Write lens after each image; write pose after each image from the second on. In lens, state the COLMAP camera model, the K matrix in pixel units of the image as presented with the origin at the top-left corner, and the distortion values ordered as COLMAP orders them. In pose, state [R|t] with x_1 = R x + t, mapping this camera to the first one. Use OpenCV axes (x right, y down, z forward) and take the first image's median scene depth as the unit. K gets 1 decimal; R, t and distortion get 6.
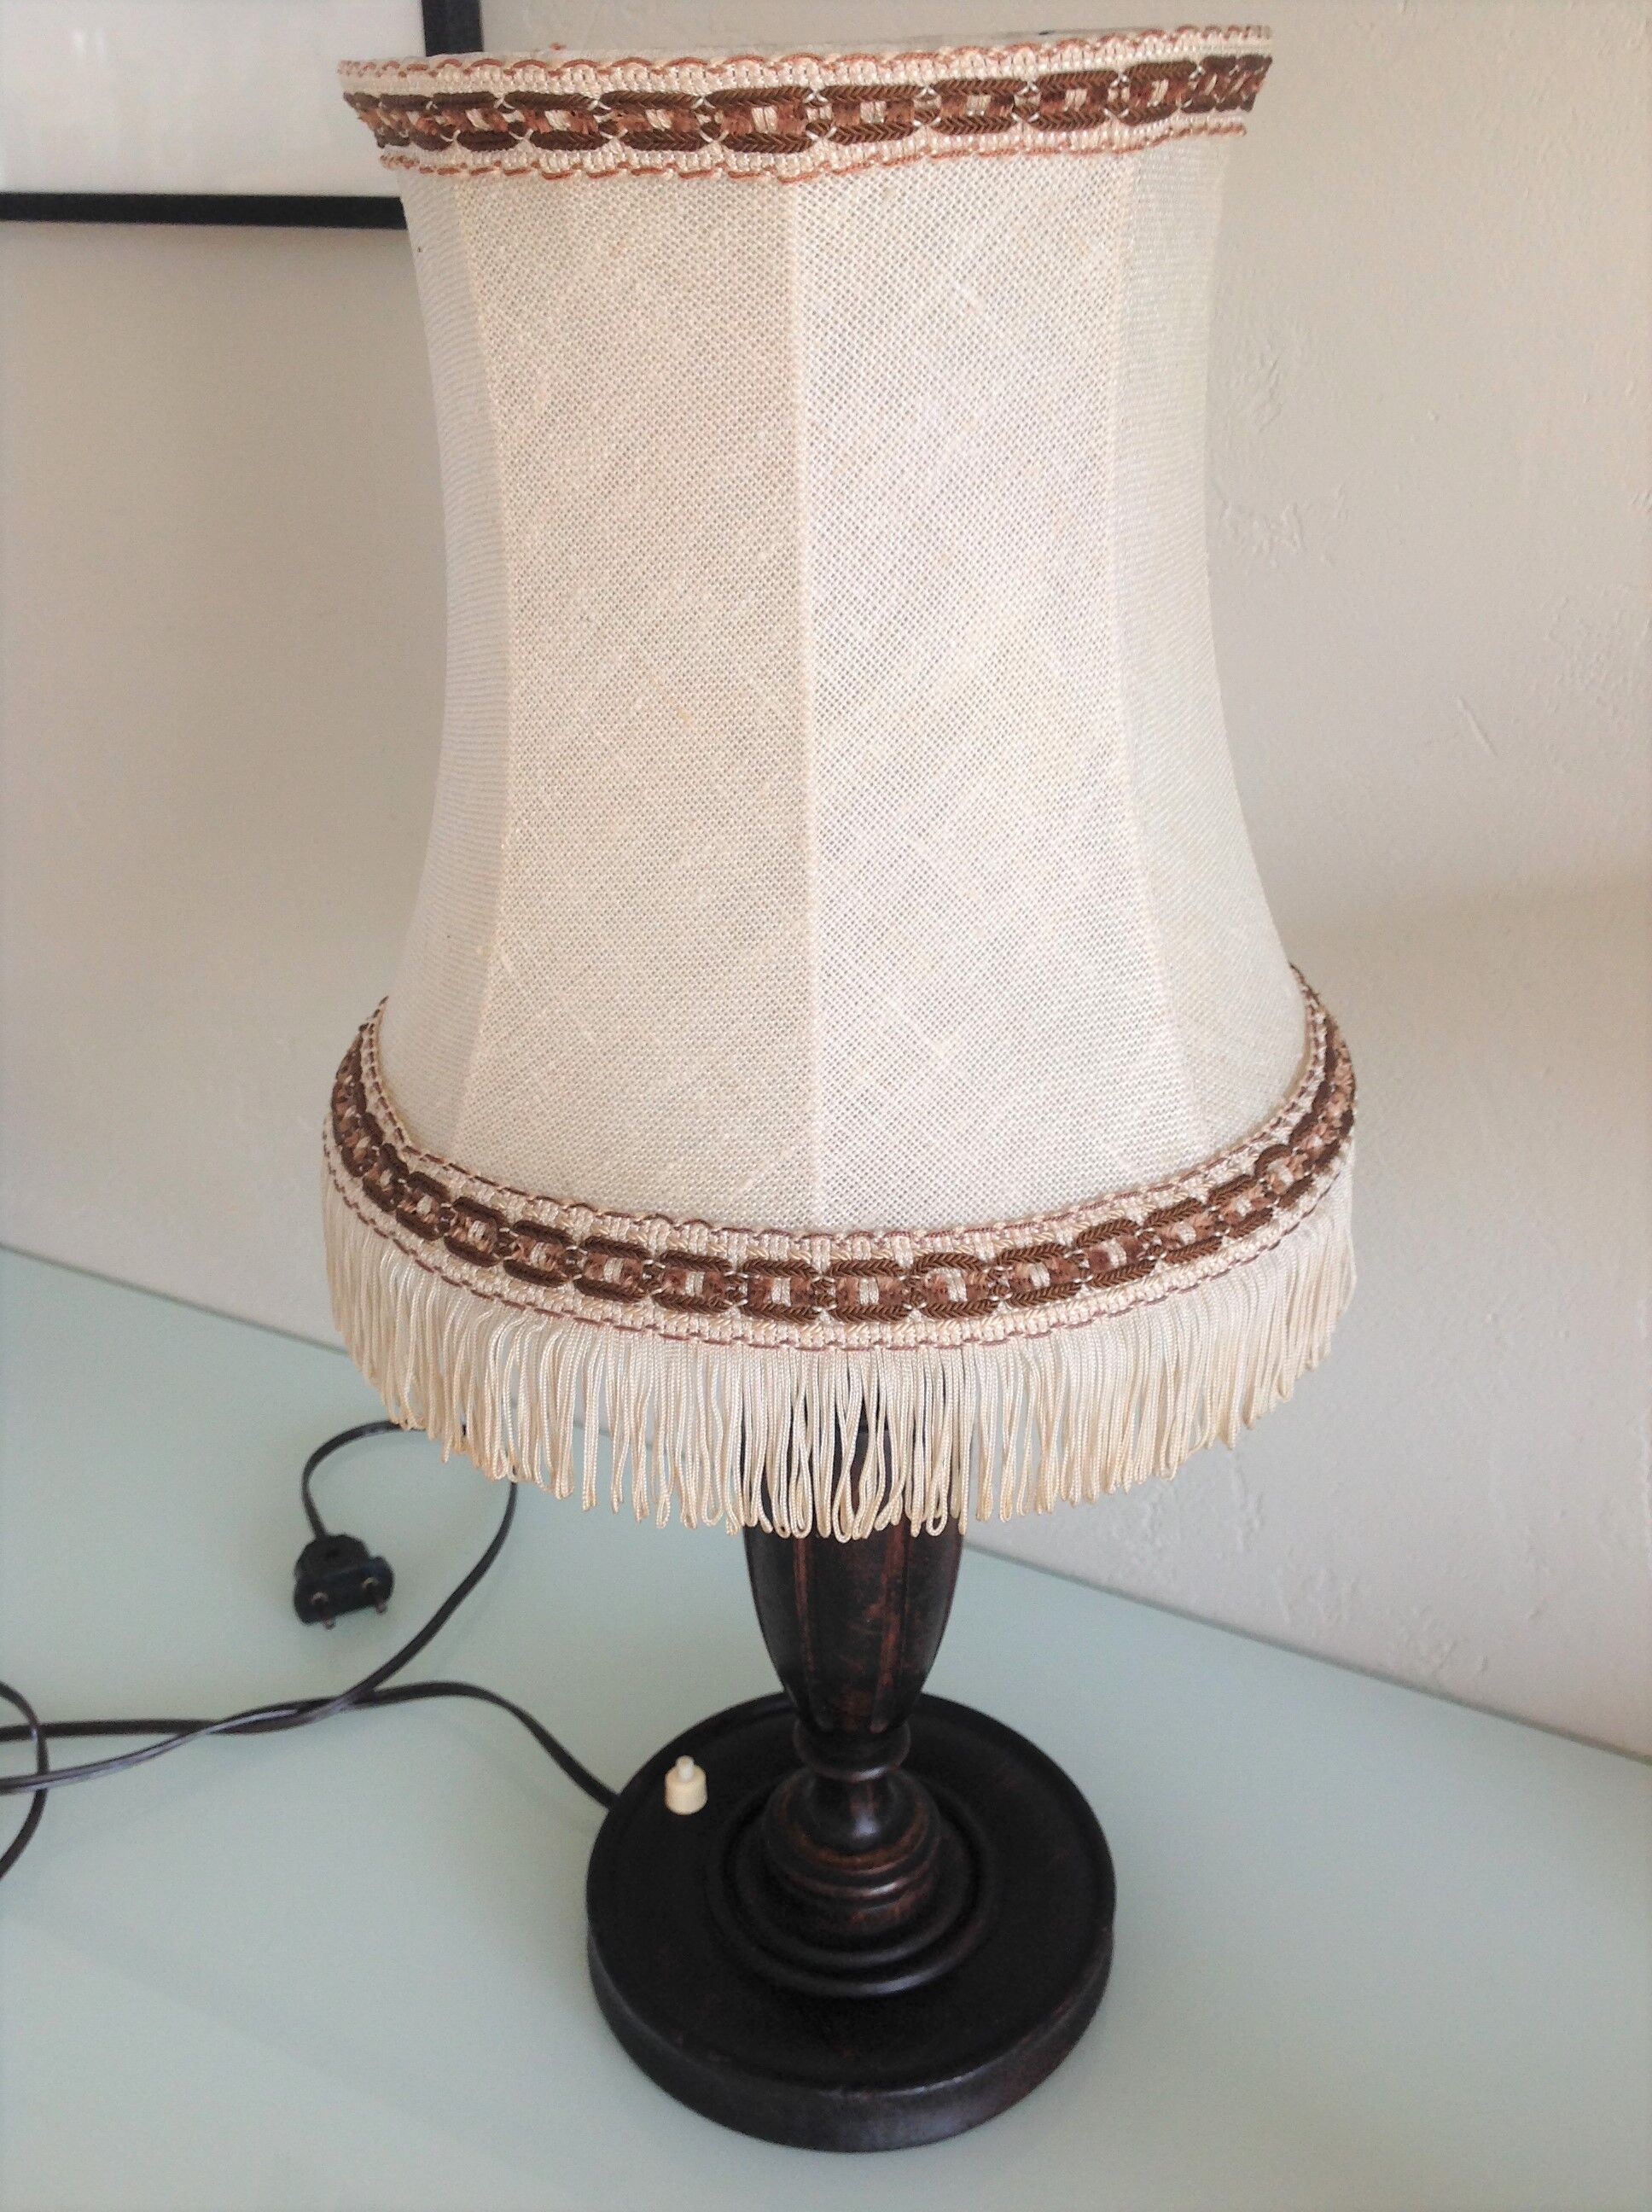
lens RADIAL K [[2116.0, 0, 780.7], [0, 2116.0, 1072.4], [0, 0, 1]] dist [0.054407, -0.002735]
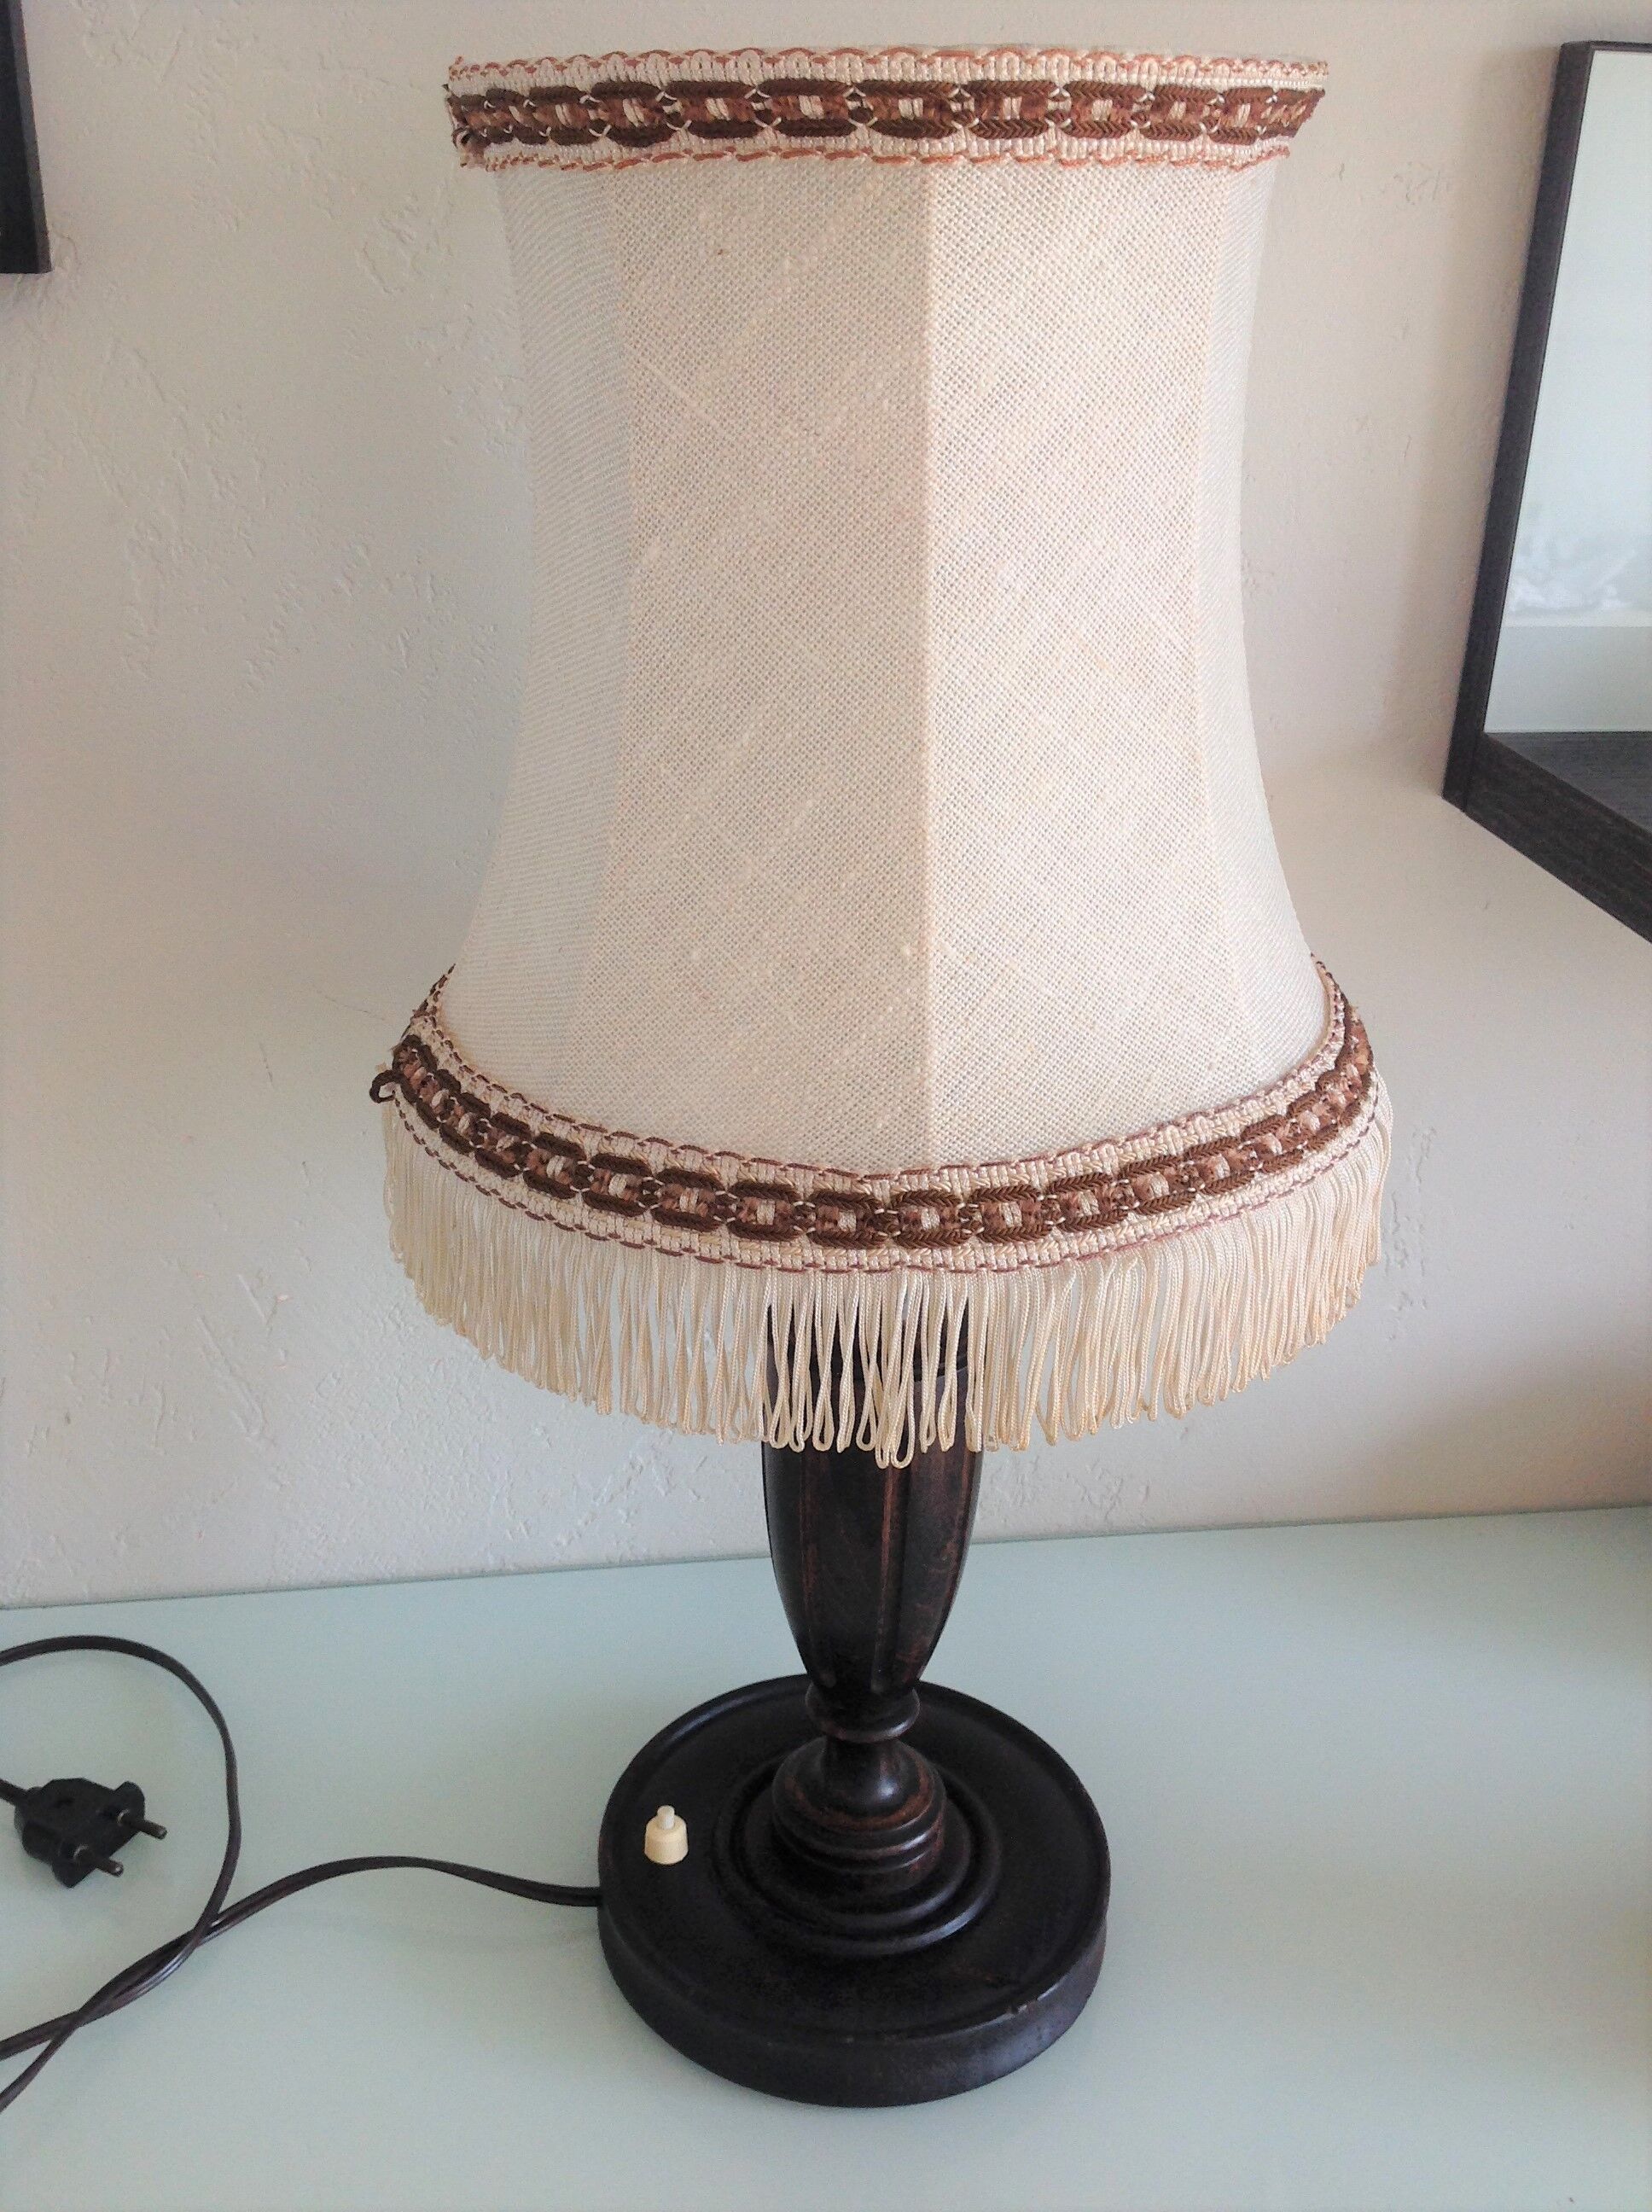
lens RADIAL K [[2145.6, 0, 843.5], [0, 2145.6, 1123.9], [0, 0, 1]] dist [0.157858, -0.315224]
pose [[0.804551, -0.205919, 0.557041, -0.733270], [0.217081, 0.975026, 0.046896, -0.014538], [-0.552786, 0.083193, 0.829160, 0.173758]]
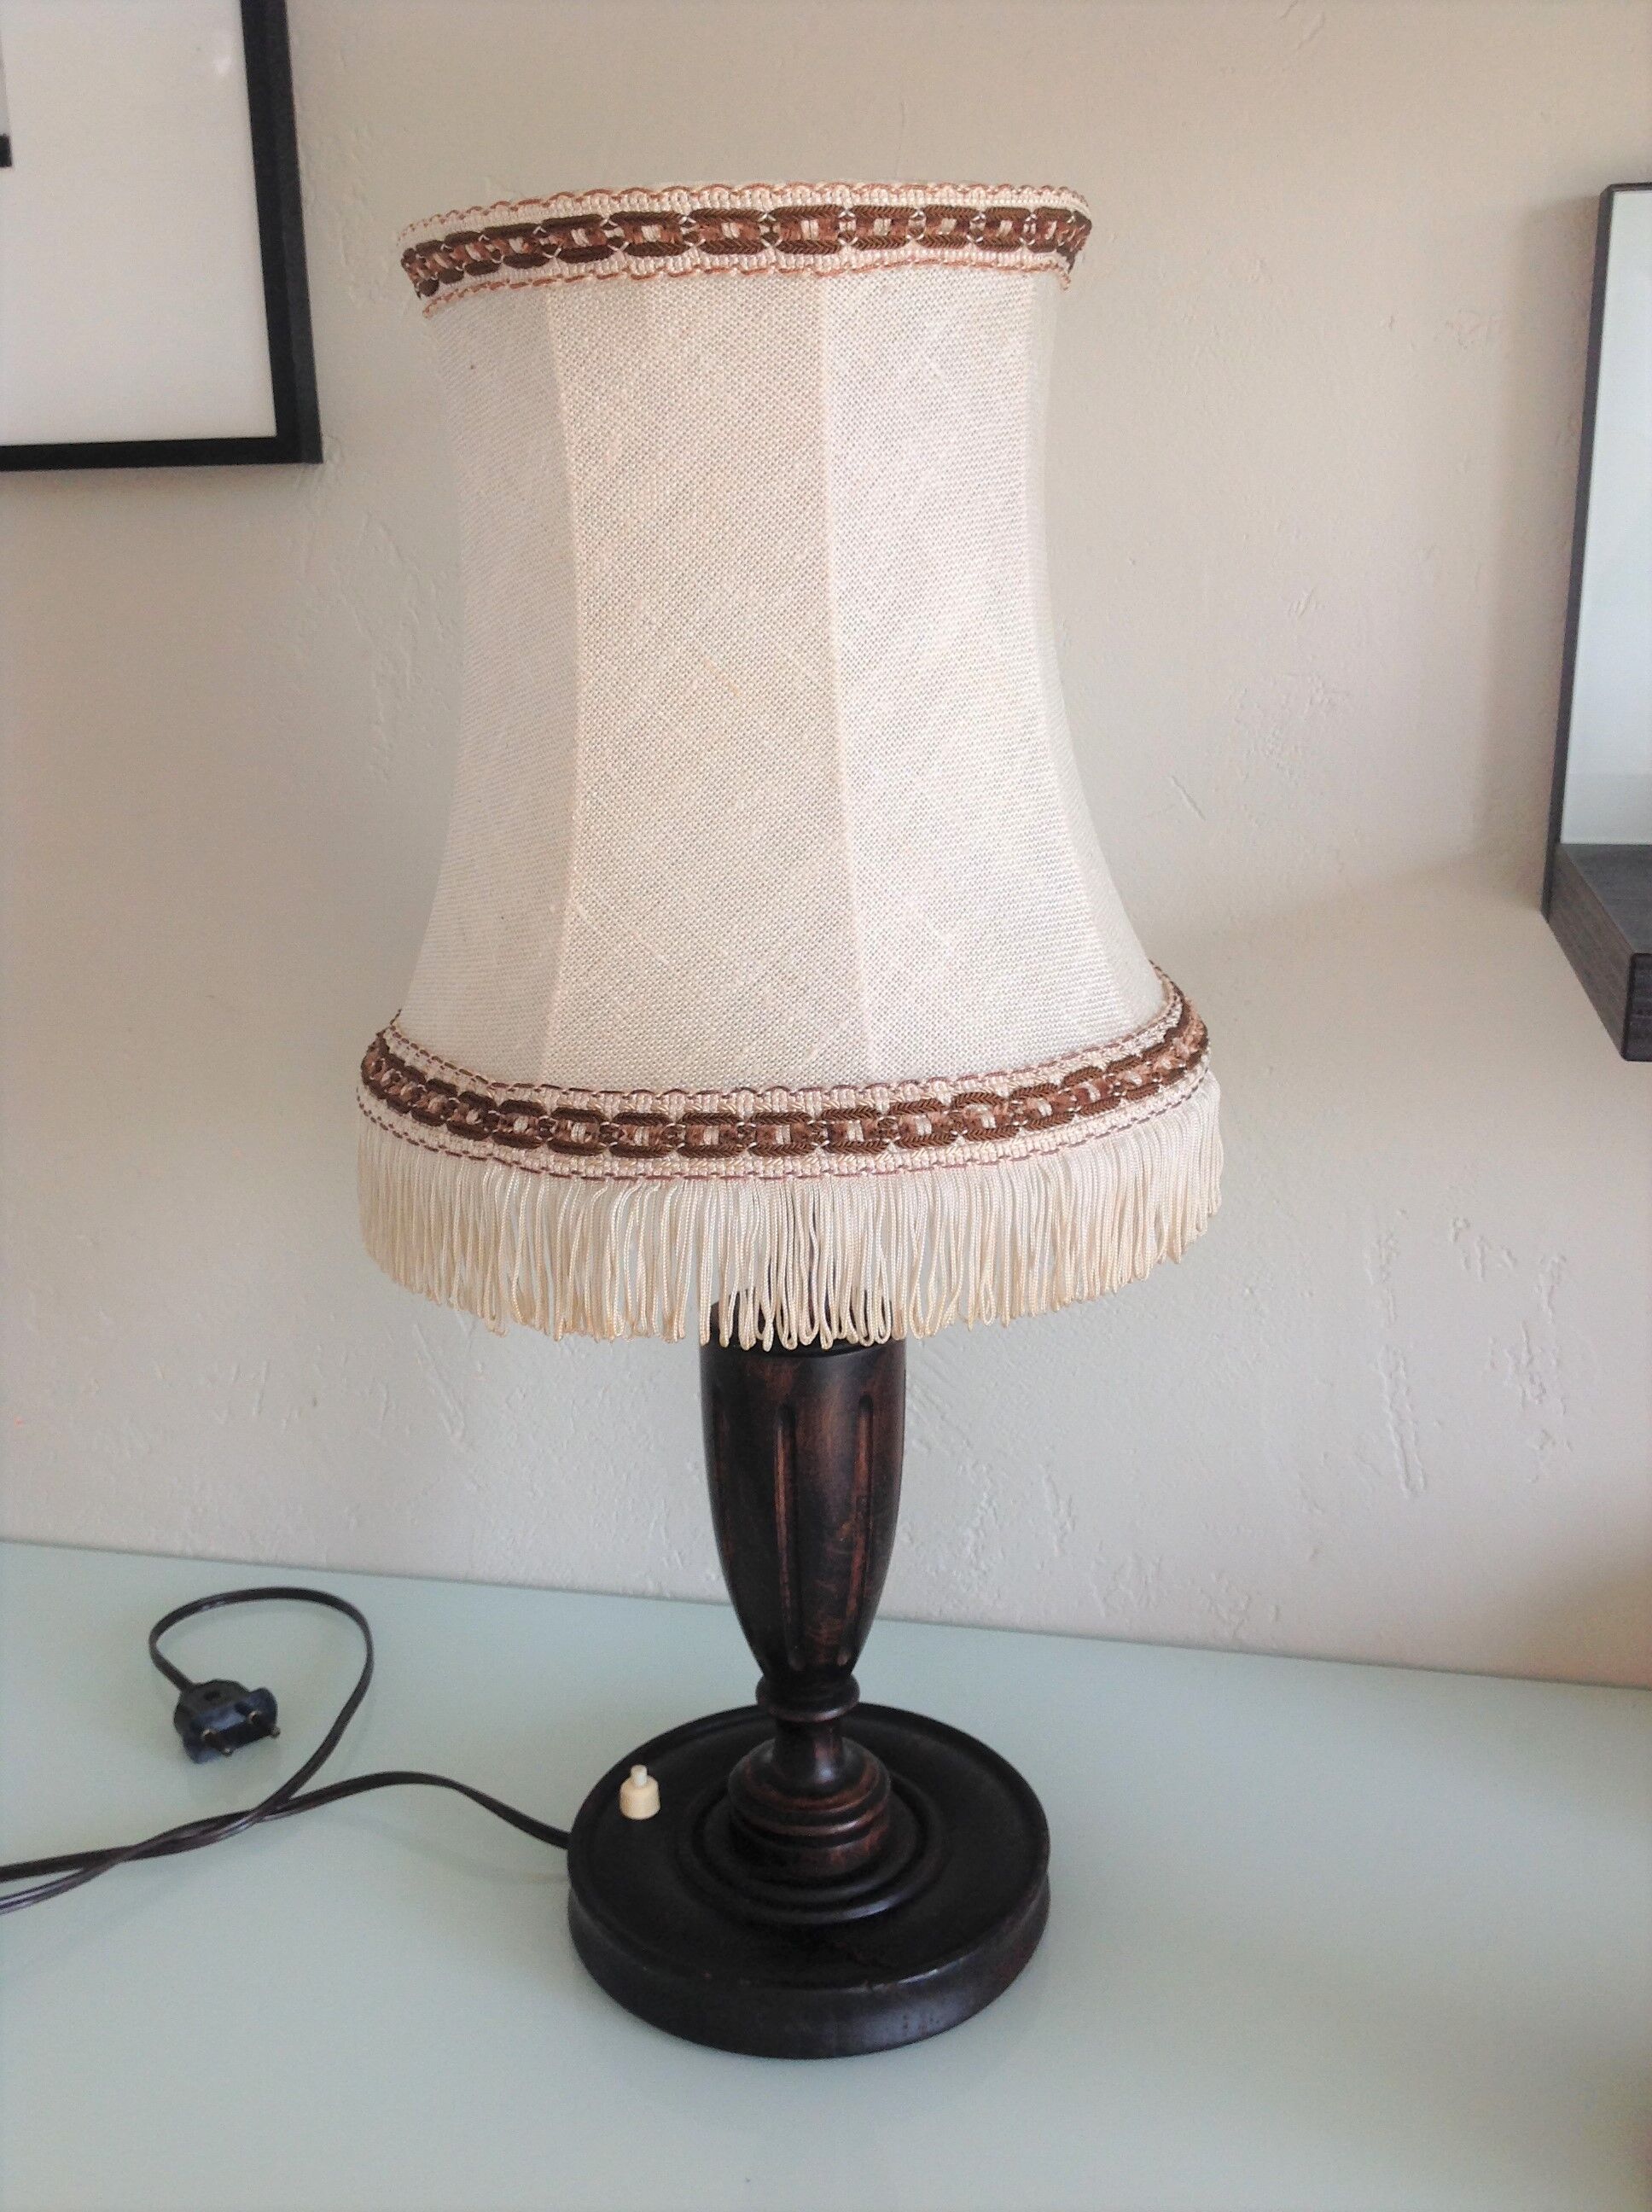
lens RADIAL K [[2148.1, 0, 823.4], [0, 2148.1, 1100.9], [0, 0, 1]] dist [0.163860, -0.347985]
pose [[0.961567, -0.078750, 0.263033, -0.342464], [0.121816, 0.980899, -0.151648, 0.270792], [-0.246067, 0.177862, 0.952794, -0.196733]]
